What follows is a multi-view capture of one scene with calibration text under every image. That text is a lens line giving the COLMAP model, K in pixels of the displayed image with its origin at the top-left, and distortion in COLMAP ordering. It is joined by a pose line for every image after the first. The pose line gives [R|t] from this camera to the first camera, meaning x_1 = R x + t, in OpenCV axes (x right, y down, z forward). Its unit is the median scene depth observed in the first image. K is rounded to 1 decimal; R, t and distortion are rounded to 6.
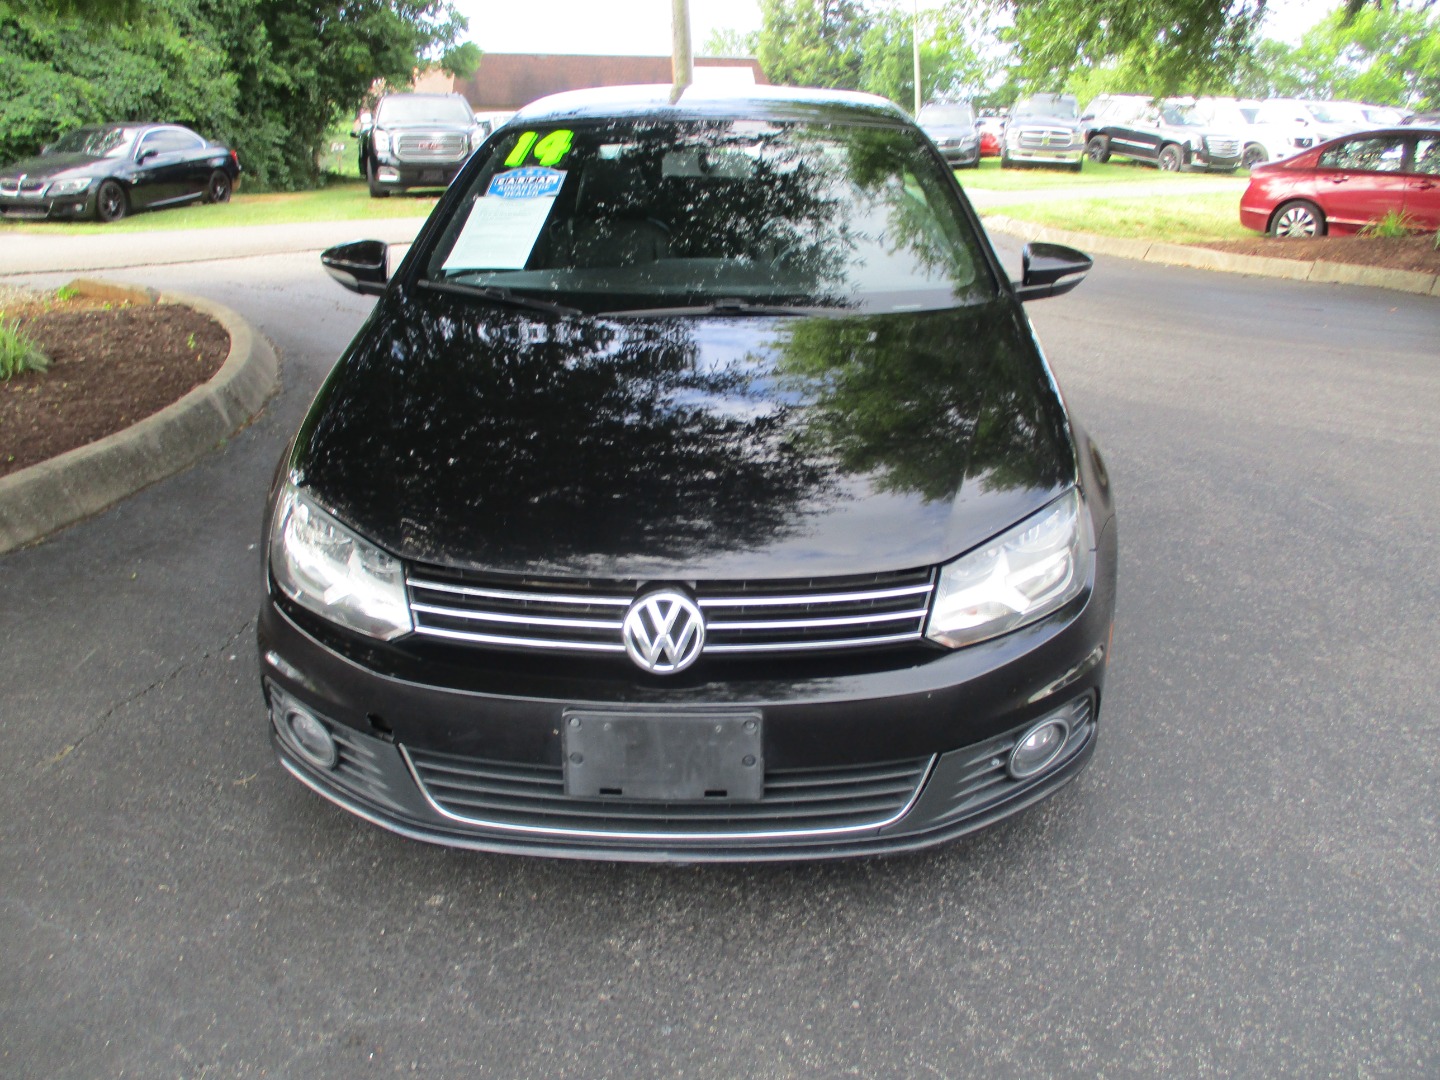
lens RADIAL K [[1218.0, 0, 722.1], [0, 1218.0, 528.9], [0, 0, 1]] dist [-0.030496, 0.014851]
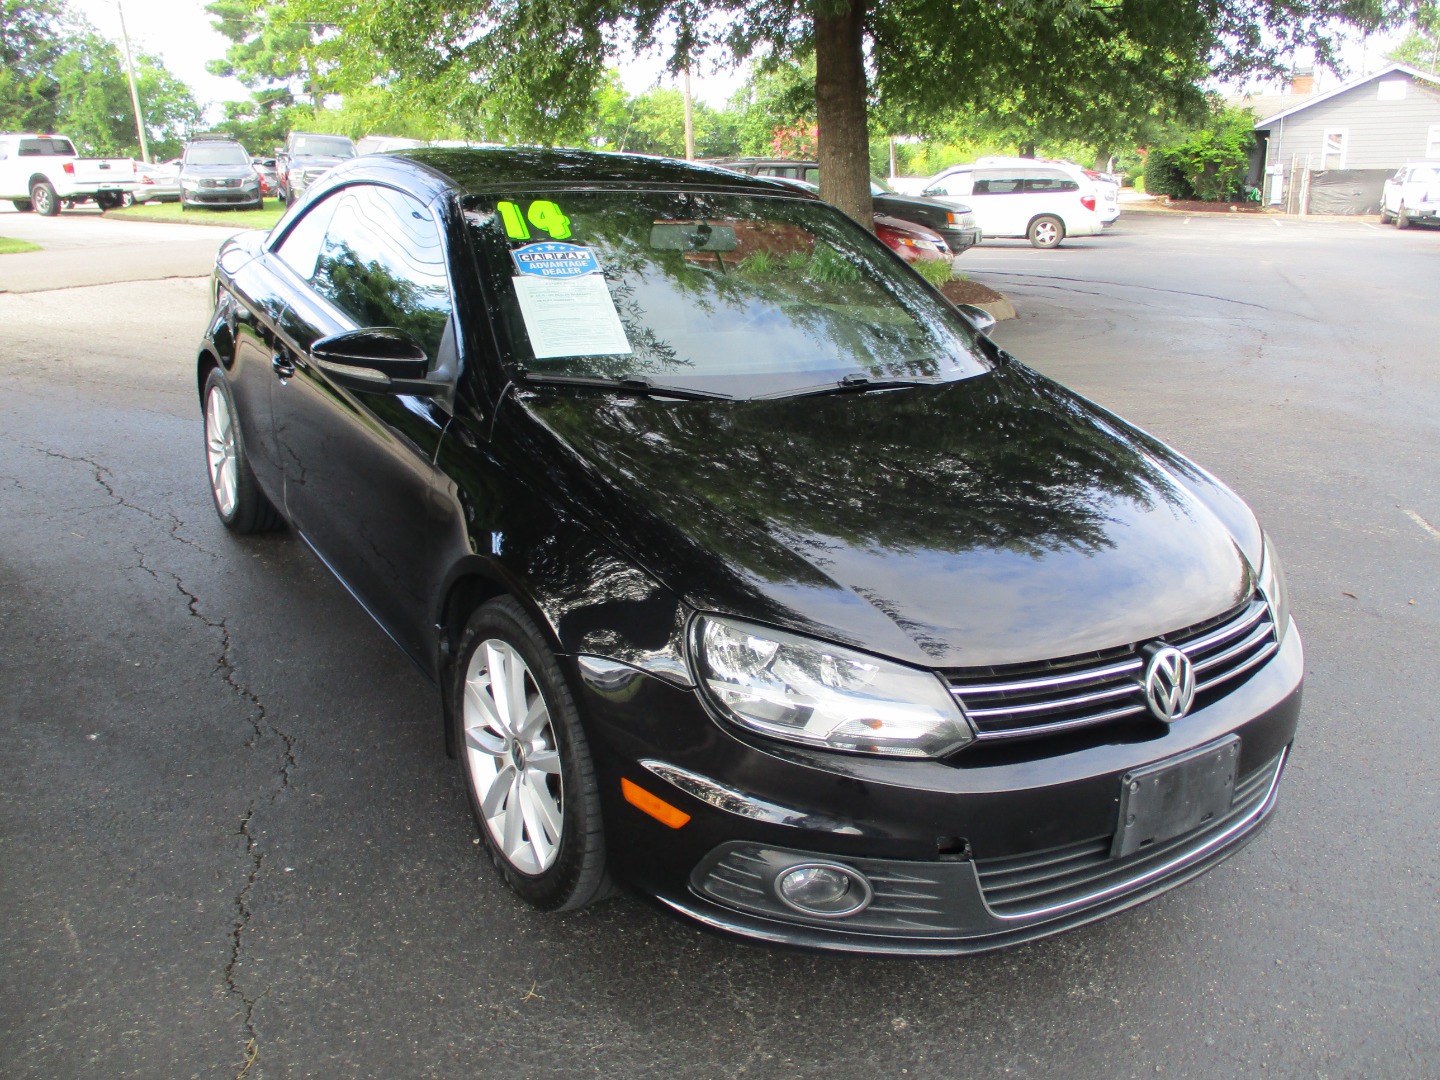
lens RADIAL K [[1231.9, 0, 714.0], [0, 1231.9, 514.7], [0, 0, 1]] dist [-0.016434, -0.004264]
pose [[0.819863, -0.141535, 0.554790, -0.114209], [0.164374, 0.986359, 0.008725, -0.015207], [-0.548458, 0.084040, 0.831944, 0.031325]]
